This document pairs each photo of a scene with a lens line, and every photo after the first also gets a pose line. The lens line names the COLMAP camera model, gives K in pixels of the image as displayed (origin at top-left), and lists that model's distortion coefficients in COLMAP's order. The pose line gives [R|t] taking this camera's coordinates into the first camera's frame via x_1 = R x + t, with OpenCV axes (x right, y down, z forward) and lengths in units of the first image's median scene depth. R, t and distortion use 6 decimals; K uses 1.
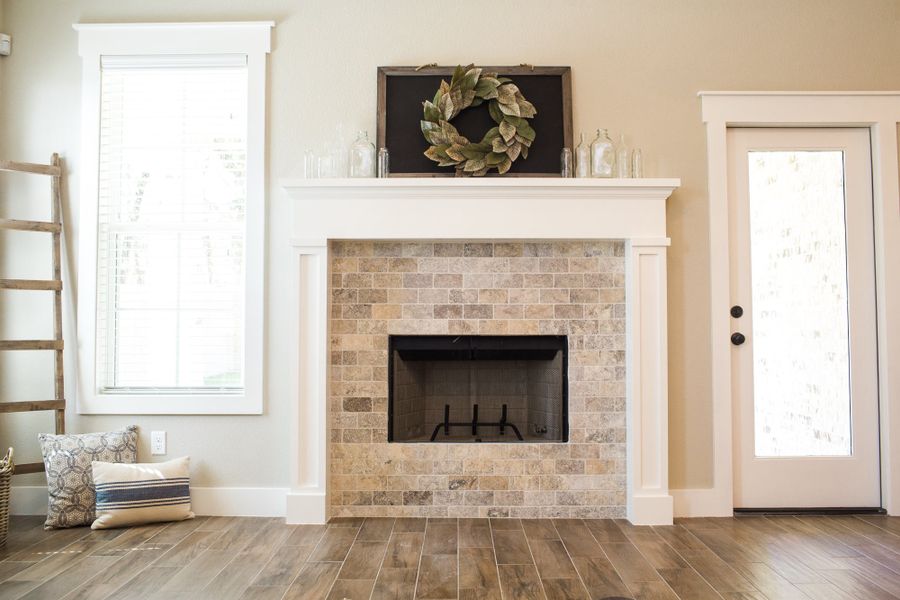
lens RADIAL K [[845.1, 0, 450.0], [0, 845.1, 300.0], [0, 0, 1]] dist [-0.065429, 0.002240]
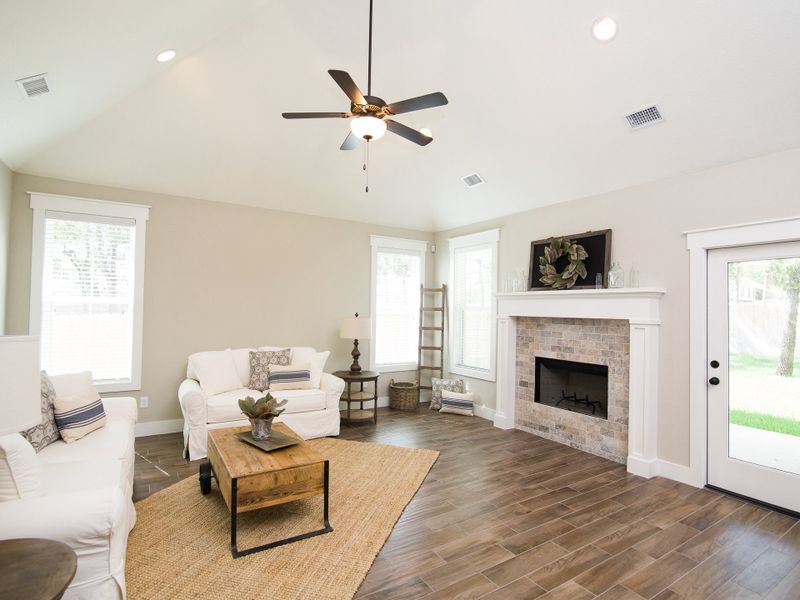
lens RADIAL K [[410.6, 0, 400.0], [0, 410.6, 300.0], [0, 0, 1]] dist [-0.016647, 0.000029]
pose [[0.539190, -0.010054, -0.842124, 0.690334], [0.016848, 0.999857, -0.001150, -0.121397], [0.842015, -0.013568, 0.539283, 0.071082]]
